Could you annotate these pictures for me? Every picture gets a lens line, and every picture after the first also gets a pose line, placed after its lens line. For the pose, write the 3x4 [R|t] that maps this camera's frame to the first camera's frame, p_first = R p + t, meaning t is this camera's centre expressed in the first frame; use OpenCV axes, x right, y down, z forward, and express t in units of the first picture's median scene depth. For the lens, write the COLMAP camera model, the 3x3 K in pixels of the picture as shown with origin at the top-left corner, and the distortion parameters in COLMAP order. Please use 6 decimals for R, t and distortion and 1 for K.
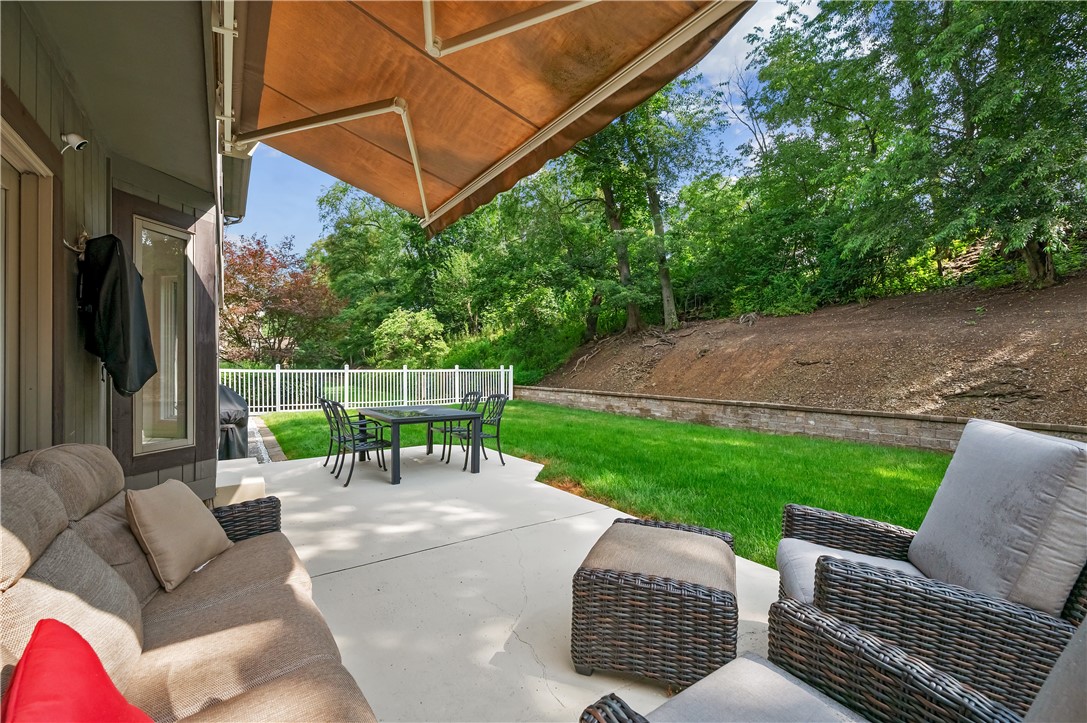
lens RADIAL K [[468.5, 0, 543.6], [0, 468.5, 366.5], [0, 0, 1]] dist [0.000018, -0.000011]
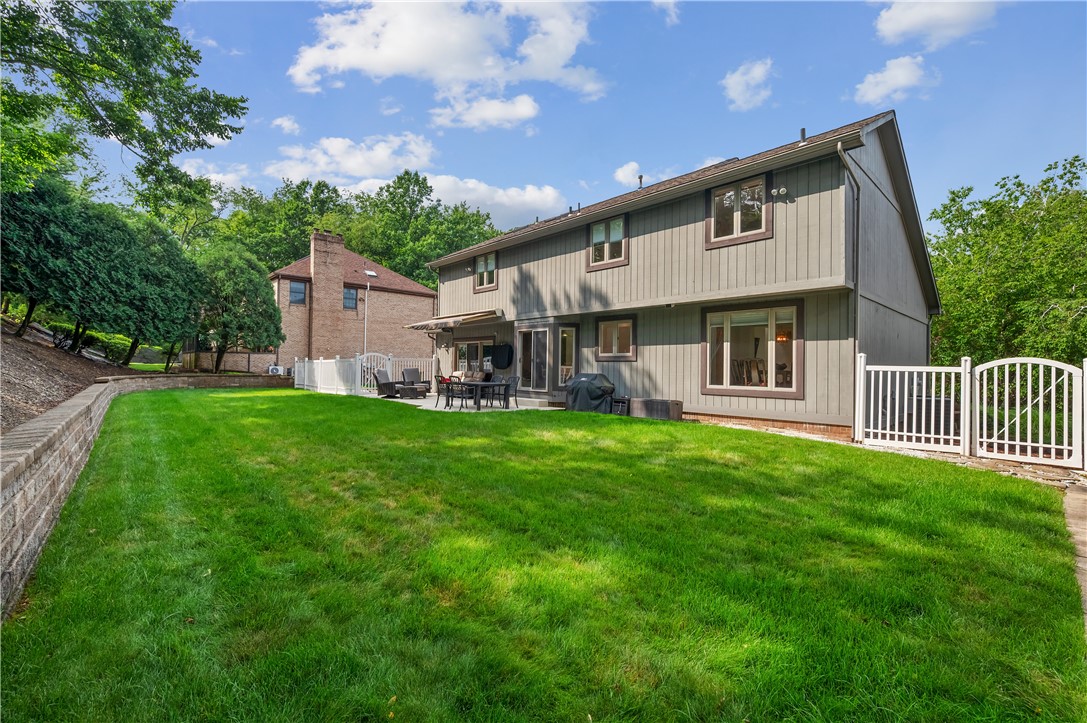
lens RADIAL K [[468.5, 0, 544.5], [0, 468.5, 361.4], [0, 0, 1]] dist [0.000018, -0.000011]
pose [[-0.986578, -0.012020, -0.162847, 0.020010], [-0.010151, 0.999873, -0.012302, 0.011809], [0.162974, -0.010484, -0.986575, 1.545829]]
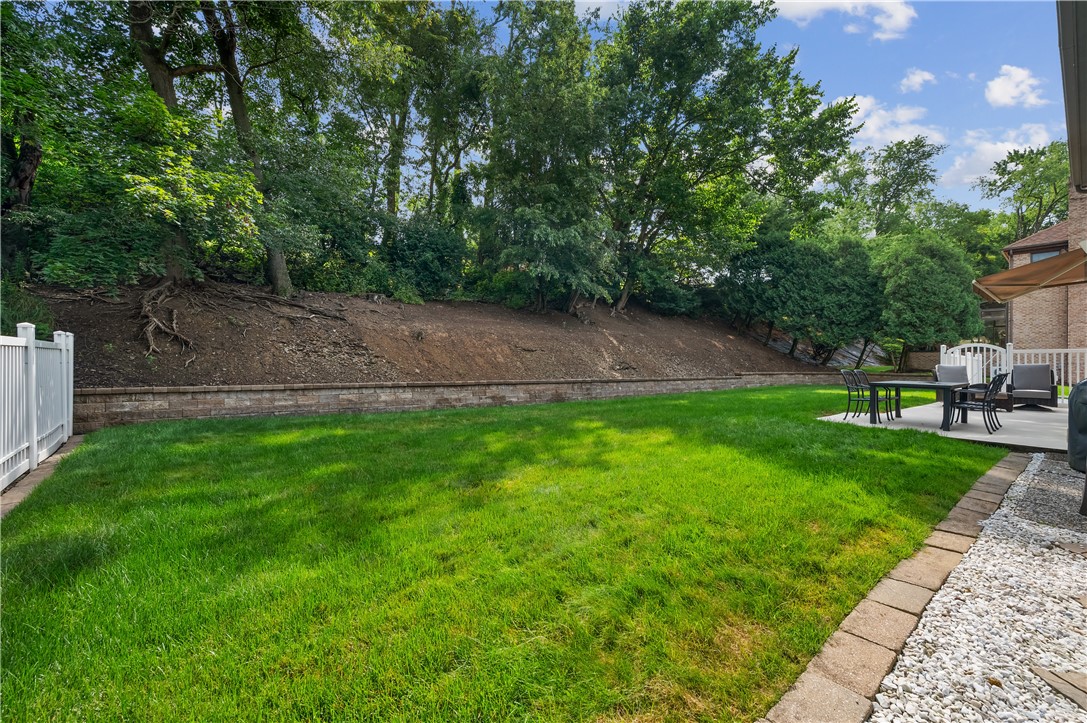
lens RADIAL K [[468.5, 0, 545.4], [0, 468.5, 365.1], [0, 0, 1]] dist [0.000018, -0.000011]
pose [[-0.106087, -0.005029, 0.994344, -0.701298], [-0.009881, 0.999943, 0.004003, 0.026092], [-0.994308, -0.009400, -0.106131, 1.019587]]
